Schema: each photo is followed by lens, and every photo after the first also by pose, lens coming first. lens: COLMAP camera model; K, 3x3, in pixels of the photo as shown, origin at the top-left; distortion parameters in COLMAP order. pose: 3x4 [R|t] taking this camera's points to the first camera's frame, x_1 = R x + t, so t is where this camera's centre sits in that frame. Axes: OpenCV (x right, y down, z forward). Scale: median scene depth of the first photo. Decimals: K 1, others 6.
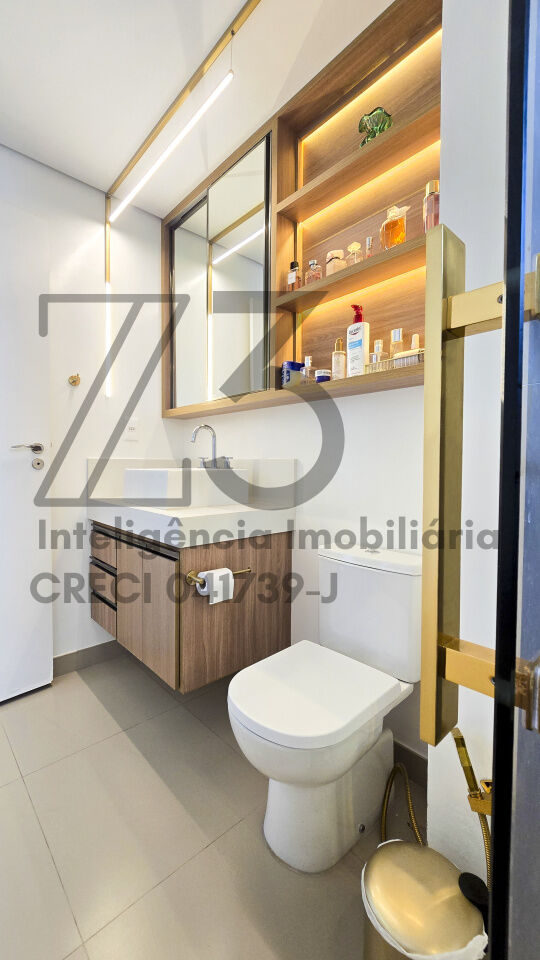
lens RADIAL K [[392.0, 0, 265.4], [0, 392.0, 475.0], [0, 0, 1]] dist [-0.005022, 0.000439]
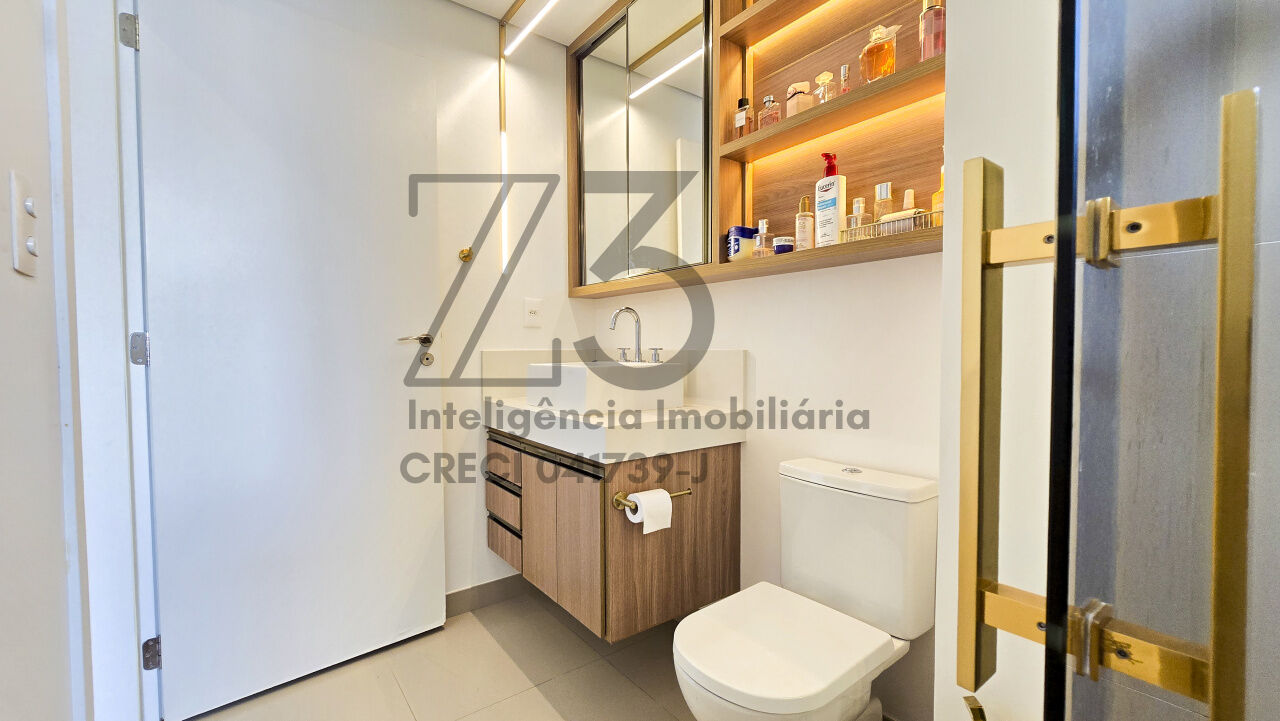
lens RADIAL K [[522.7, 0, 634.8], [0, 522.7, 366.0], [0, 0, 1]] dist [-0.005022, 0.000439]
pose [[0.995254, -0.010952, -0.096689, -0.048751], [0.011944, 0.999882, 0.009684, -0.024963], [0.096572, -0.010793, 0.995268, -0.064607]]
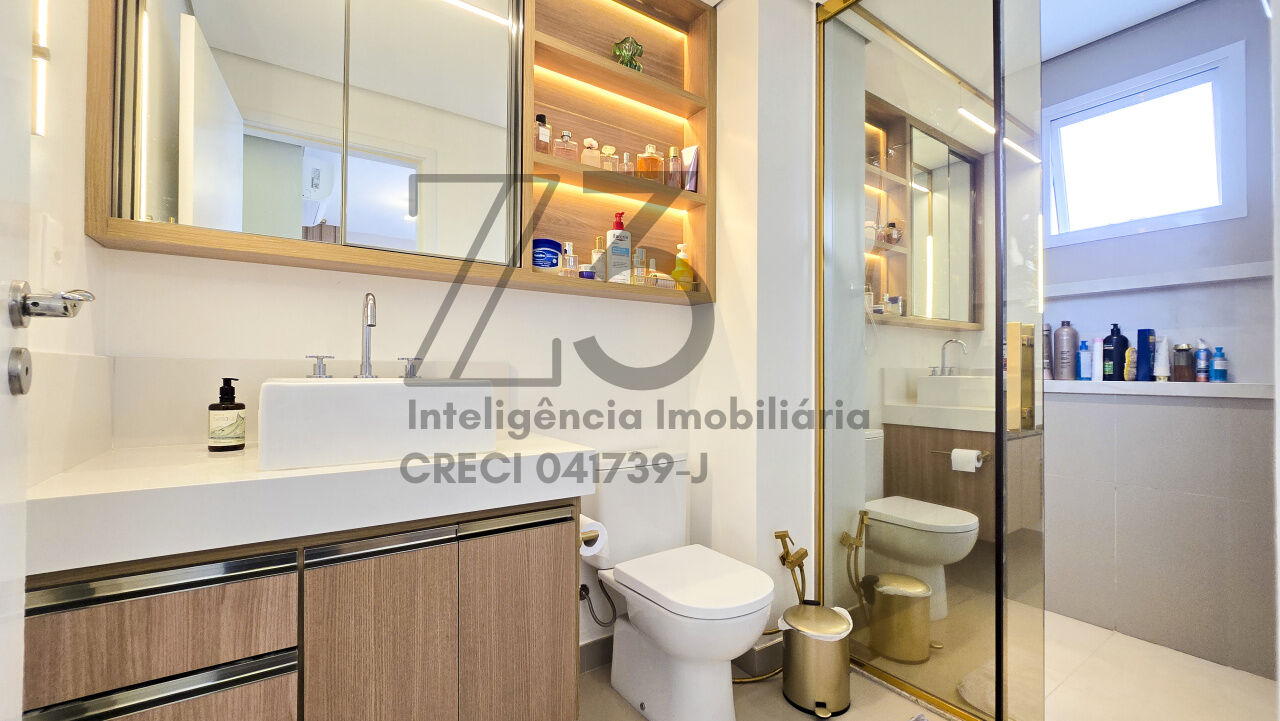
lens RADIAL K [[522.7, 0, 634.8], [0, 522.7, 366.0], [0, 0, 1]] dist [-0.005022, 0.000439]
pose [[0.137680, 0.004926, 0.990465, -0.985794], [0.019845, 0.999773, -0.007731, -0.025137], [-0.990278, 0.020720, 0.137551, 0.710875]]
